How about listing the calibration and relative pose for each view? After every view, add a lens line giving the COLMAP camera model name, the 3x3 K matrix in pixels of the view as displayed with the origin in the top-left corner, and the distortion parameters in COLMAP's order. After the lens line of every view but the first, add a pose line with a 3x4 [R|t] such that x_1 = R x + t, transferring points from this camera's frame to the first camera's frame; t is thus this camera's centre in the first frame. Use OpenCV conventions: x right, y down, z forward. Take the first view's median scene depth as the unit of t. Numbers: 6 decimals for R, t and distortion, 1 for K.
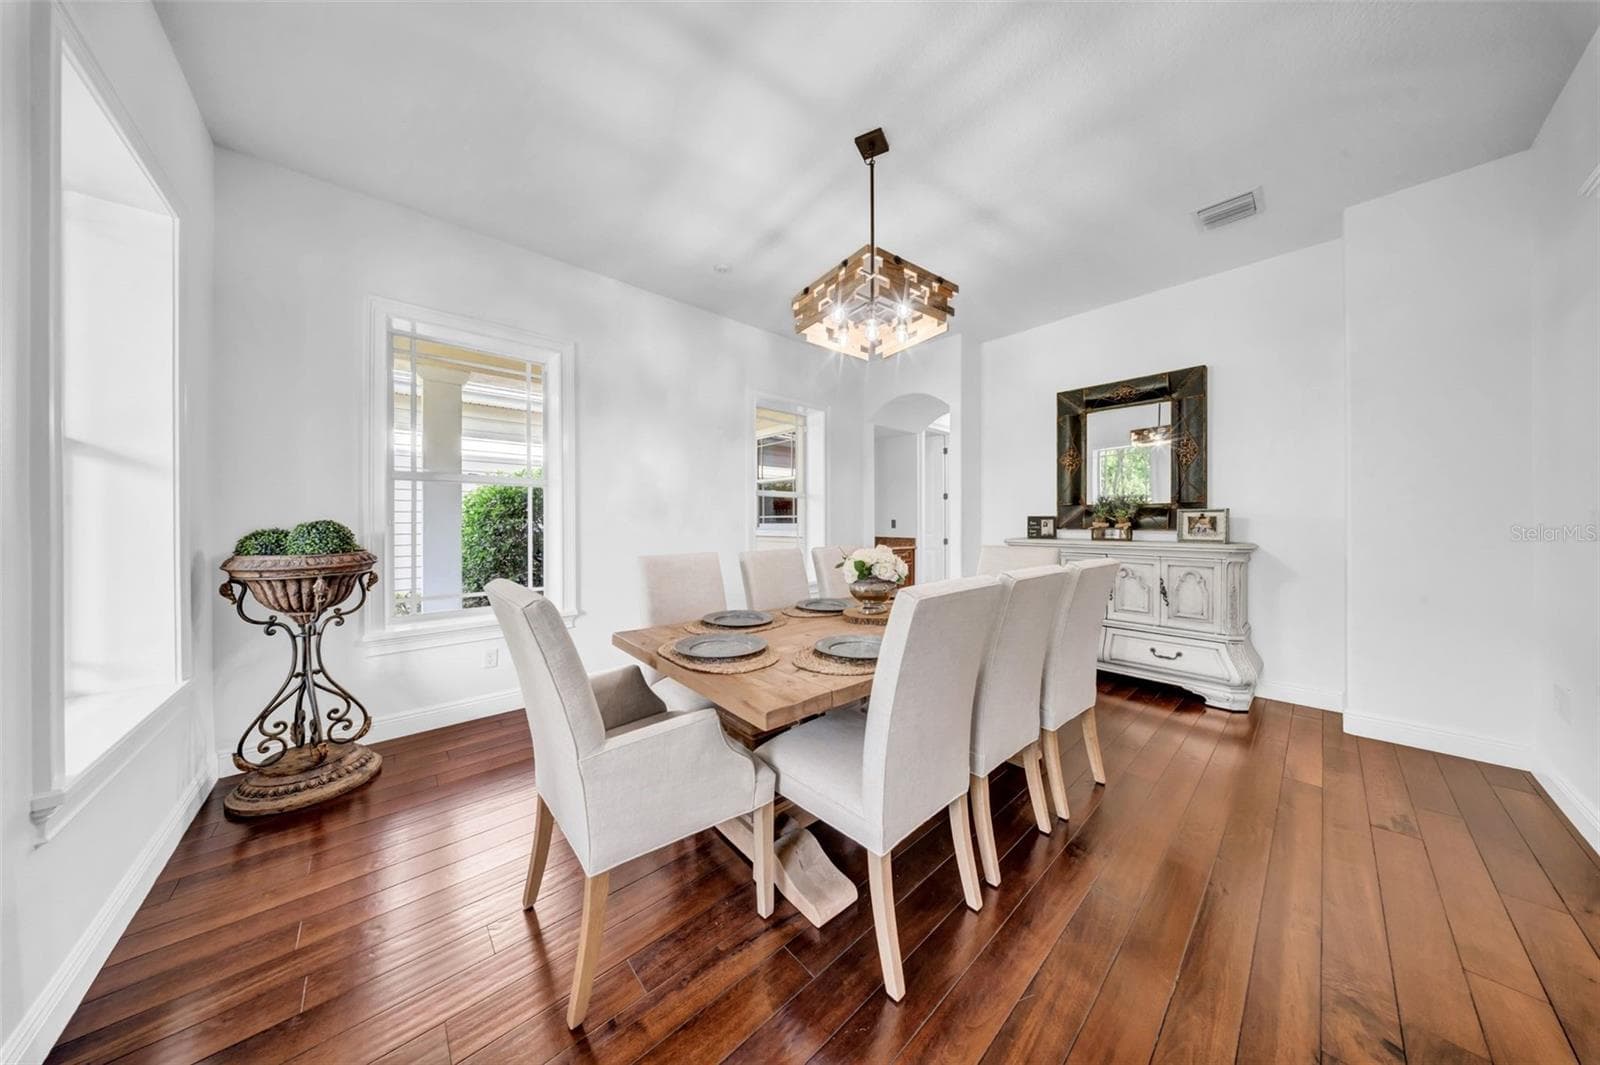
lens RADIAL K [[466.6, 0, 799.4], [0, 466.6, 519.7], [0, 0, 1]] dist [-0.000659, -0.000005]
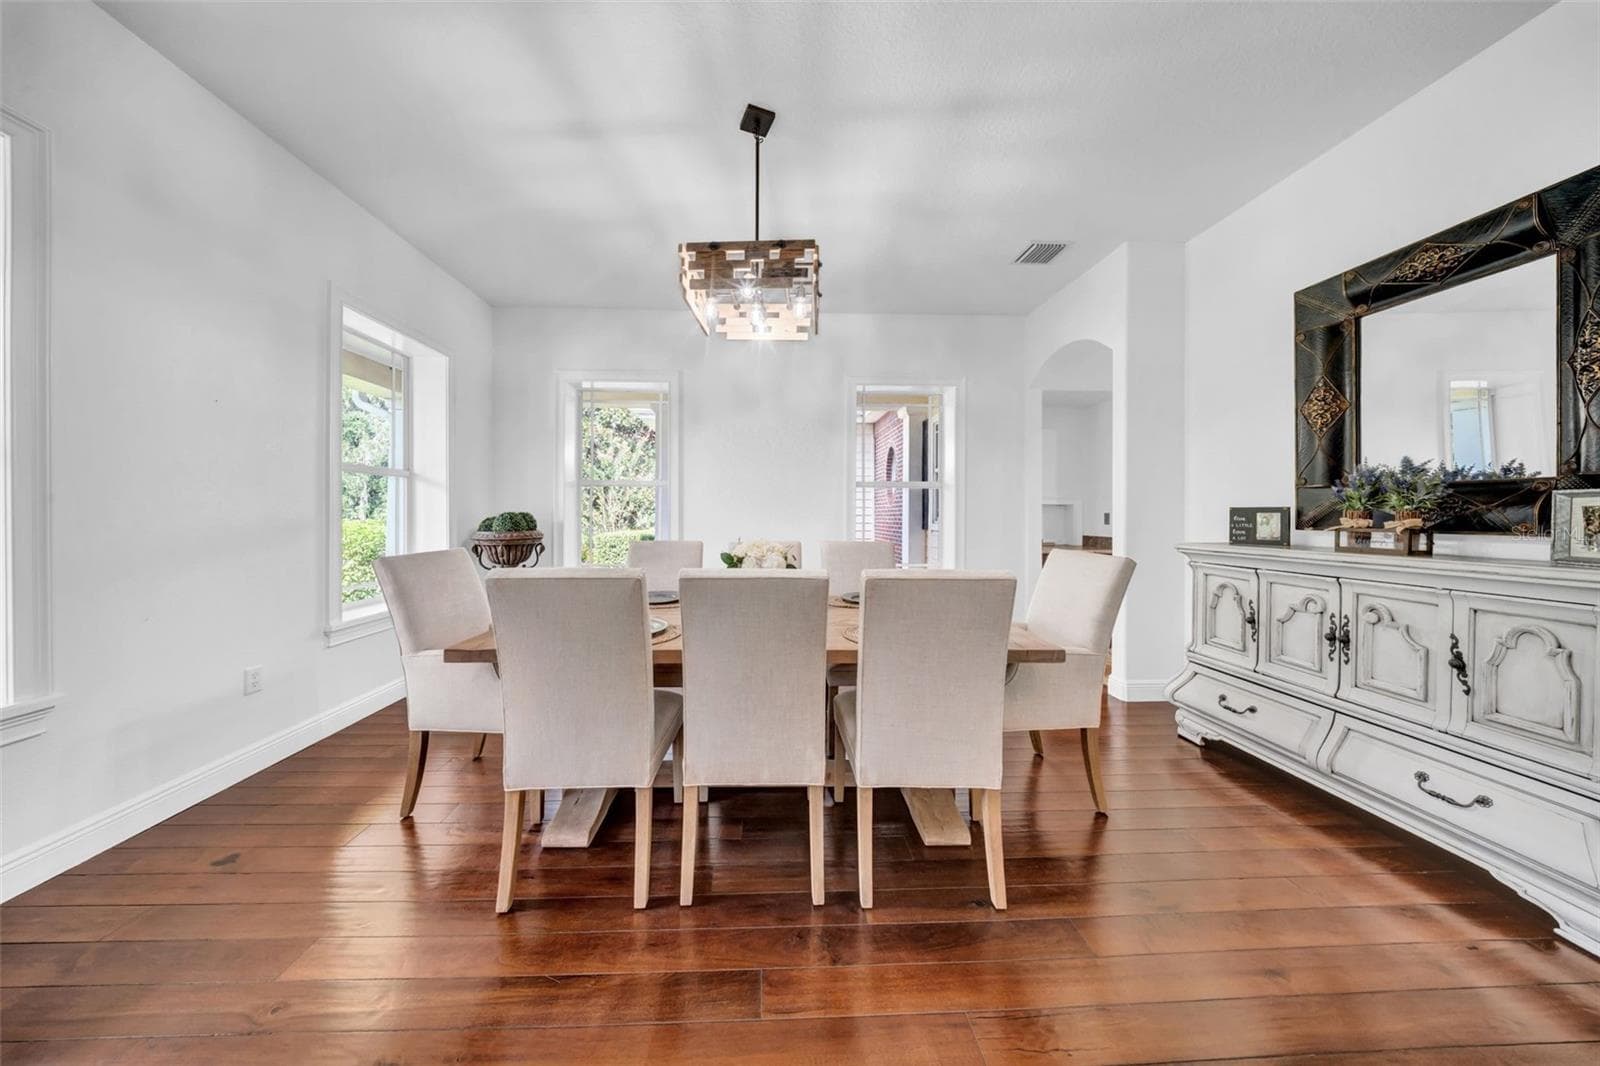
lens RADIAL K [[480.9, 0, 796.6], [0, 480.9, 516.2], [0, 0, 1]] dist [-0.007217, 0.000060]
pose [[0.770483, 0.006262, -0.637429, 0.544039], [-0.001961, 0.999970, 0.007453, 0.000777], [0.637457, -0.004492, 0.770473, 0.183856]]
